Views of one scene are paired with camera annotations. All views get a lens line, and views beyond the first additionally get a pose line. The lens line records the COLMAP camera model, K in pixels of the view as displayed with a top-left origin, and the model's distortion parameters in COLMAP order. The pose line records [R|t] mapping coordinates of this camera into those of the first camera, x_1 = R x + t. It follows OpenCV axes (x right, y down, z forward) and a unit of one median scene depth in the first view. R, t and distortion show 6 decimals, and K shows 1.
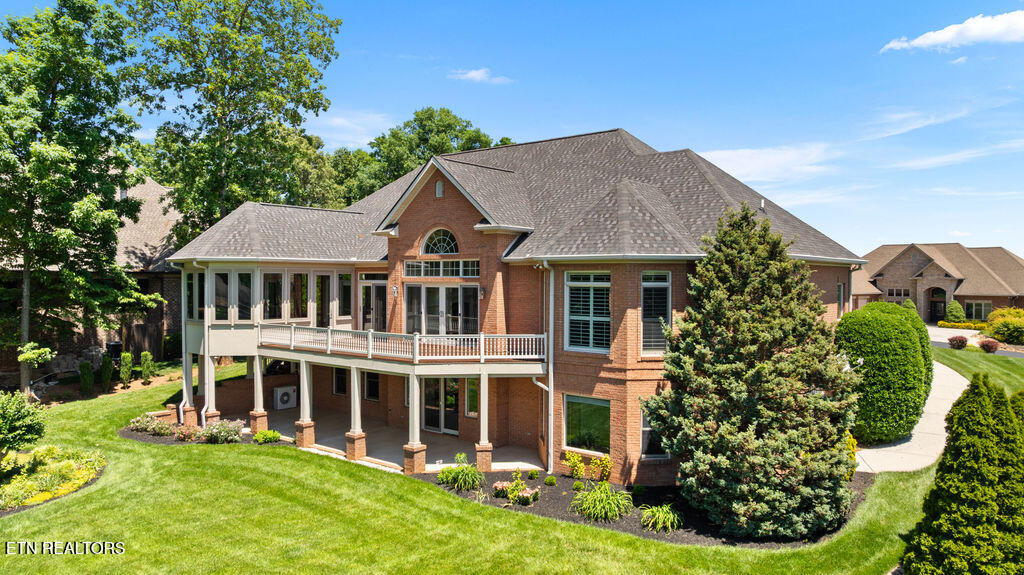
lens RADIAL K [[704.9, 0, 512.0], [0, 704.9, 287.5], [0, 0, 1]] dist [-0.039697, -0.000053]
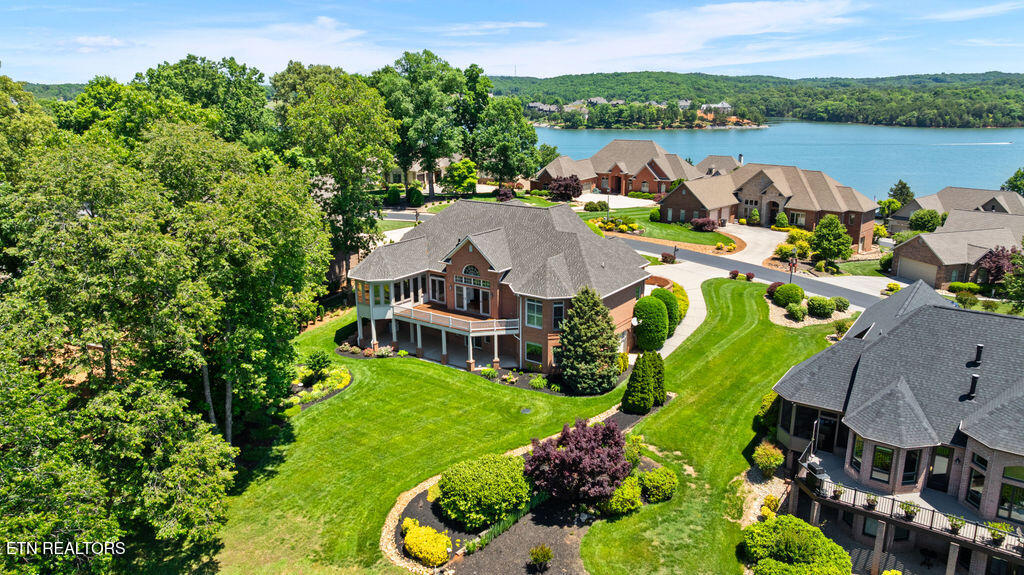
lens RADIAL K [[741.1, 0, 512.0], [0, 741.1, 287.5], [0, 0, 1]] dist [-0.041522, 0.060128]
pose [[0.997651, -0.028908, 0.062104, -0.150643], [0.011330, 0.963745, 0.266586, -0.817913], [-0.067558, -0.265256, 0.961808, -1.701308]]
